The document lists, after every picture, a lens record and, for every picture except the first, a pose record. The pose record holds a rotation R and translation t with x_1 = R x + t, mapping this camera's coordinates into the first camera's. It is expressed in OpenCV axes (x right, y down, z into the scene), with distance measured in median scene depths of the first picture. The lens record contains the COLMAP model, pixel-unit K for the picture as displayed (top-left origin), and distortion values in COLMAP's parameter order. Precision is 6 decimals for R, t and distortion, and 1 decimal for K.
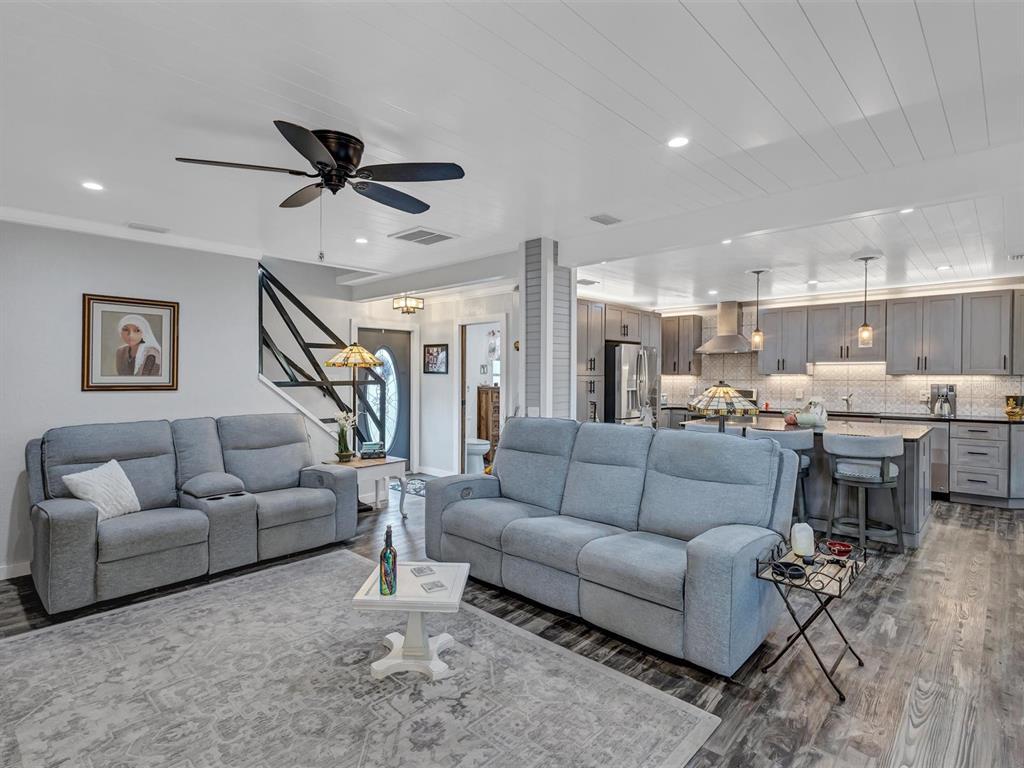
lens RADIAL K [[533.3, 0, 508.6], [0, 533.3, 380.3], [0, 0, 1]] dist [0.017398, -0.000247]
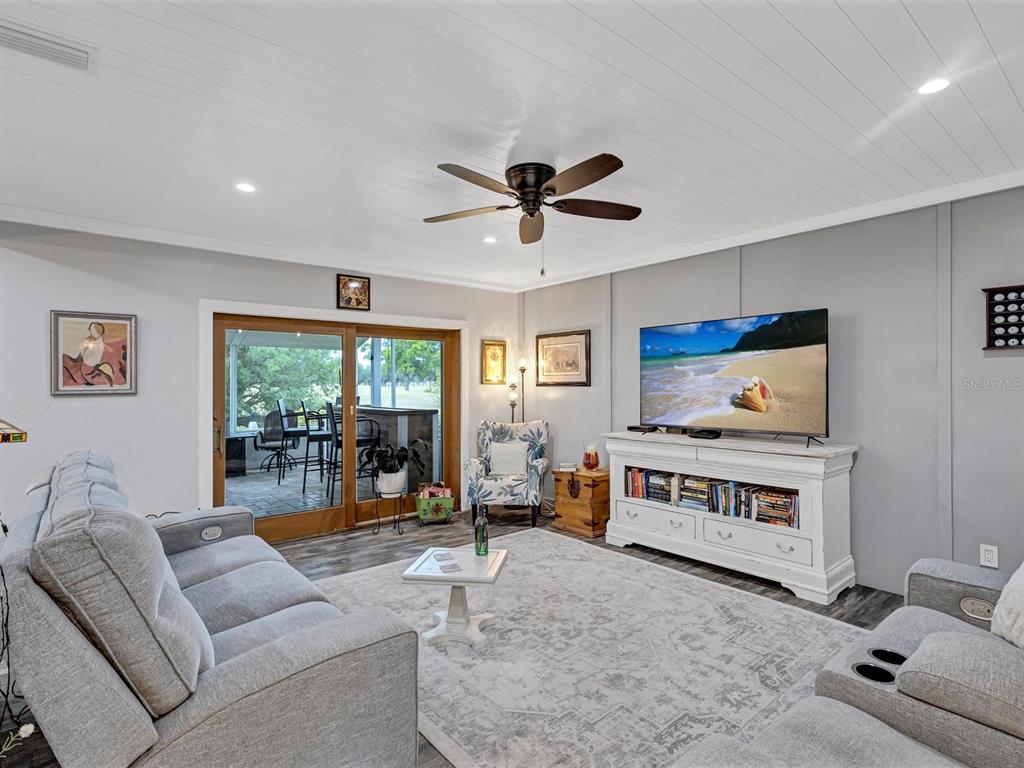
lens RADIAL K [[533.3, 0, 508.6], [0, 533.3, 380.3], [0, 0, 1]] dist [0.017398, -0.000247]
pose [[-0.992114, 0.002774, 0.125312, -0.286554], [0.003166, 0.999991, 0.002930, -0.005125], [-0.125303, 0.003304, -0.992113, 1.430653]]
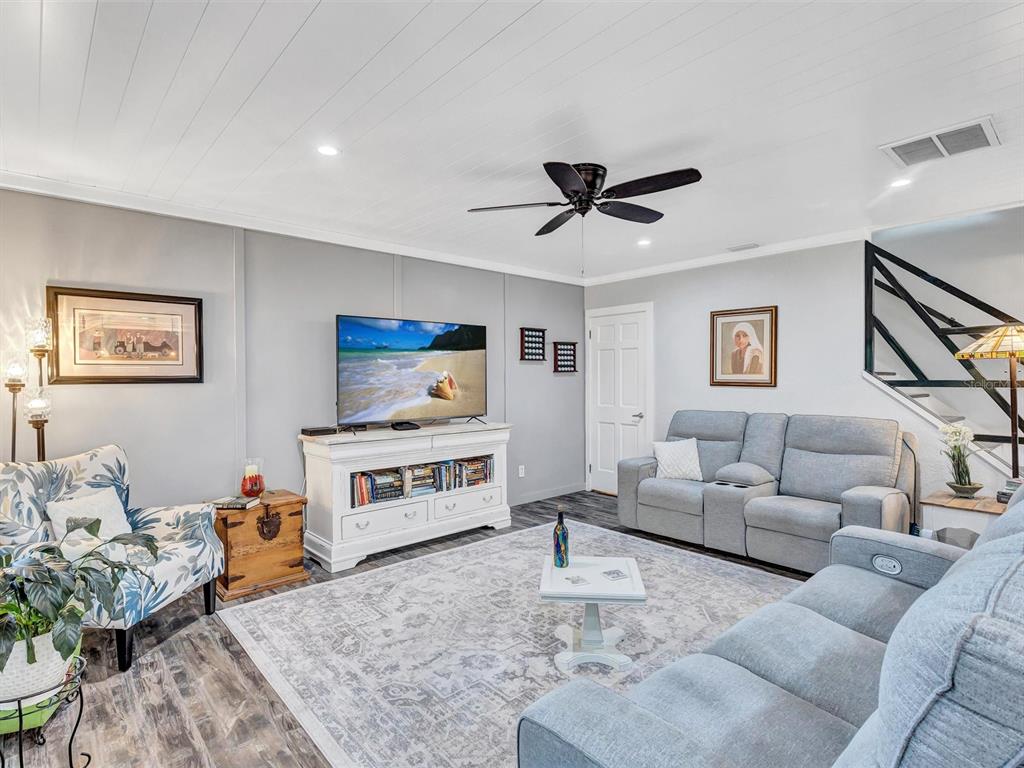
lens RADIAL K [[533.3, 0, 508.6], [0, 533.3, 380.3], [0, 0, 1]] dist [0.017398, -0.000247]
pose [[-0.090334, 0.003665, -0.995905, 0.577150], [-0.005759, 0.999975, 0.004202, 0.004072], [0.995895, 0.006115, -0.090311, 0.638728]]
